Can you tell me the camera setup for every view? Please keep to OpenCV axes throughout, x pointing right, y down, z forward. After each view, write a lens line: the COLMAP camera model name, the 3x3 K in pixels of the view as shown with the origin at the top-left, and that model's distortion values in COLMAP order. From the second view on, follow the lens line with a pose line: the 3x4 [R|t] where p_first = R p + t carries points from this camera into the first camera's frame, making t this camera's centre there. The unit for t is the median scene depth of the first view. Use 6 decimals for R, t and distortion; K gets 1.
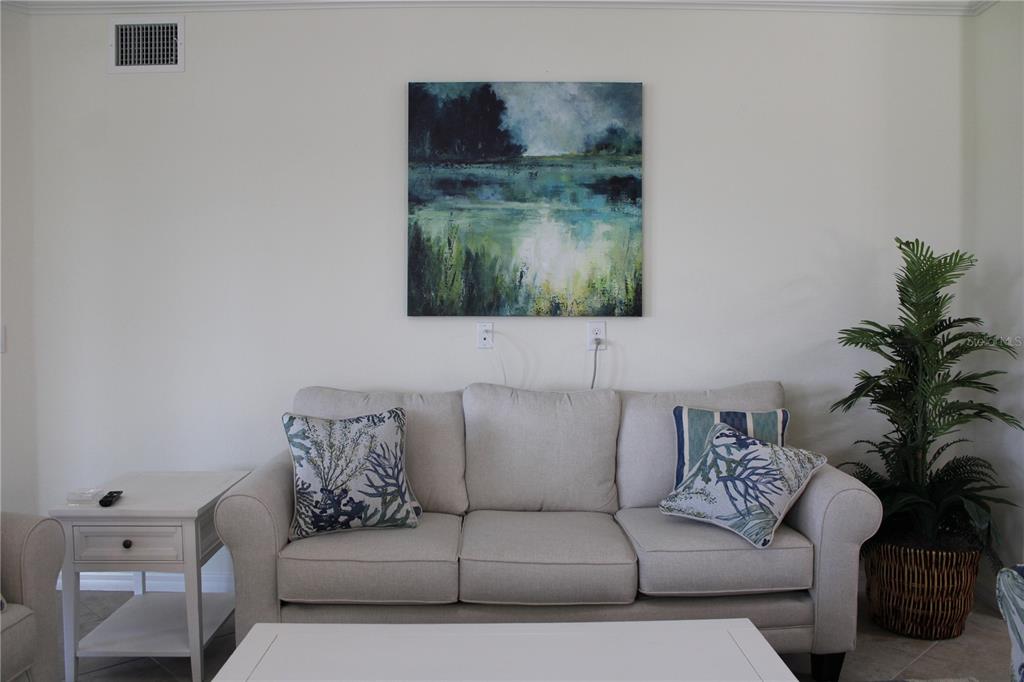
lens RADIAL K [[858.7, 0, 521.2], [0, 858.7, 340.1], [0, 0, 1]] dist [-0.162092, 0.142889]
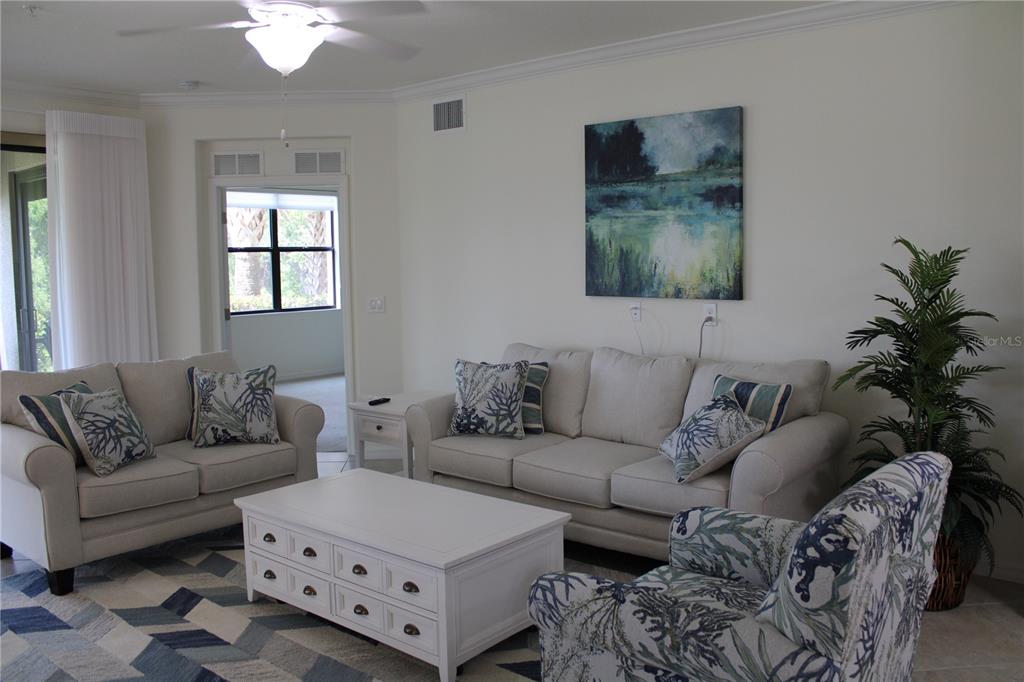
lens RADIAL K [[858.7, 0, 521.3], [0, 858.7, 340.9], [0, 0, 1]] dist [-0.162092, 0.142889]
pose [[0.757599, 0.052937, -0.650570, 0.703665], [-0.010824, 0.997588, 0.068569, -0.049845], [0.652631, -0.044906, 0.756344, -0.124443]]
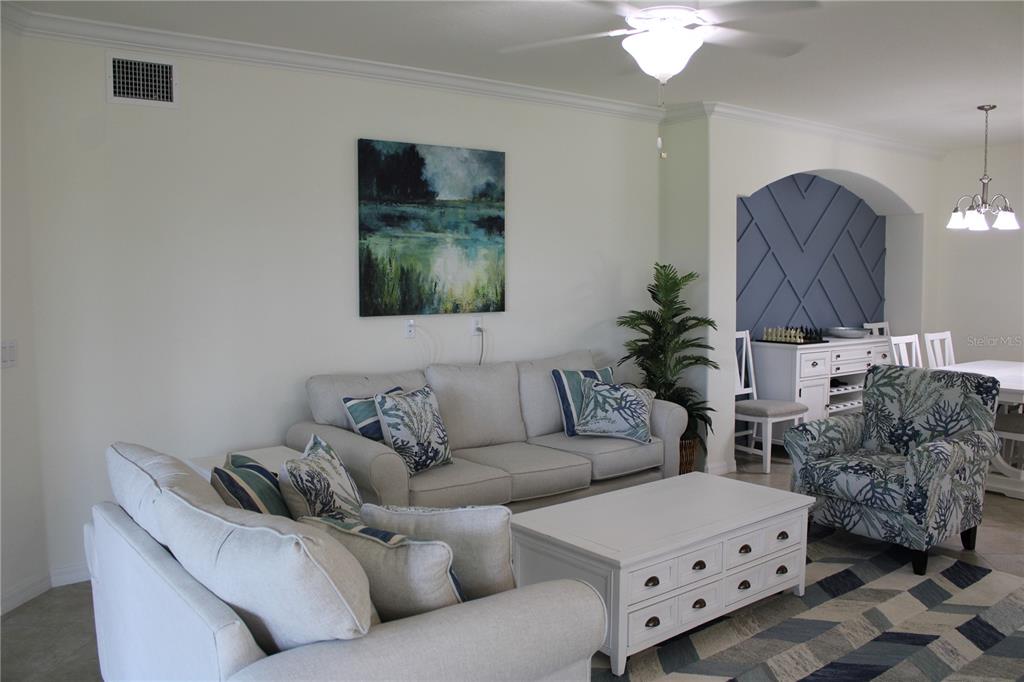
lens RADIAL K [[858.7, 0, 518.7], [0, 858.7, 343.8], [0, 0, 1]] dist [-0.162092, 0.142889]
pose [[0.793924, -0.053909, 0.605623, -0.751186], [0.024715, 0.998100, 0.056445, -0.055687], [-0.607515, -0.029845, 0.793747, -0.199458]]
